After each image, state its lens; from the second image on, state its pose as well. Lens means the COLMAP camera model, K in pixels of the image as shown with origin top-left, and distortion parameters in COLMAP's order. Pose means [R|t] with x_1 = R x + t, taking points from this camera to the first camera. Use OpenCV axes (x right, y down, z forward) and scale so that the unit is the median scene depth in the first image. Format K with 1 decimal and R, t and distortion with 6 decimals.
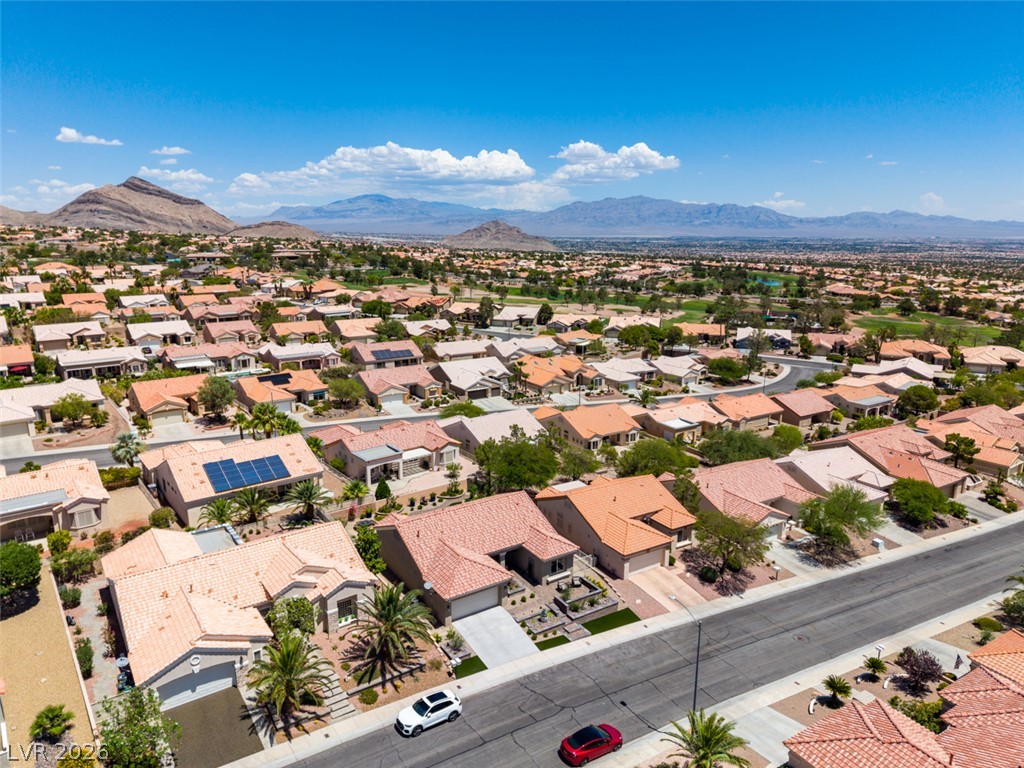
lens RADIAL K [[695.1, 0, 512.0], [0, 695.1, 384.0], [0, 0, 1]] dist [0.048905, -0.062570]
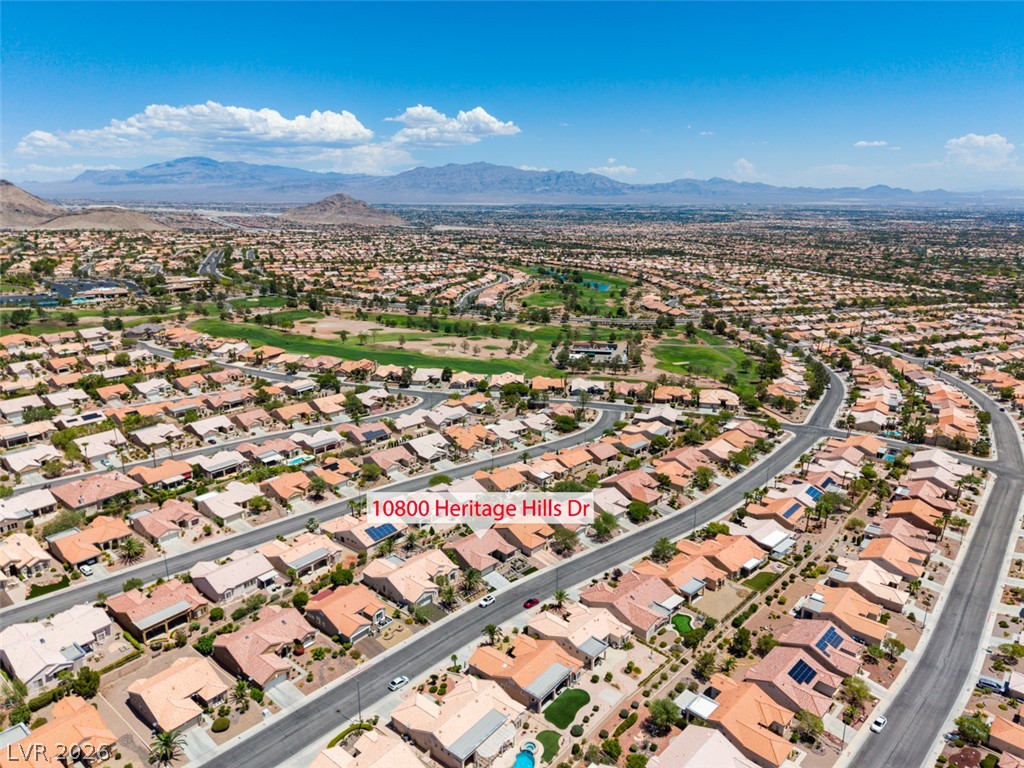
lens RADIAL K [[707.8, 0, 512.0], [0, 707.8, 384.0], [0, 0, 1]] dist [0.110054, -0.131936]
pose [[0.976250, -0.064291, 0.206890, -0.254576], [0.052725, 0.996747, 0.060949, -0.325458], [-0.210135, -0.048593, 0.976464, -0.963580]]
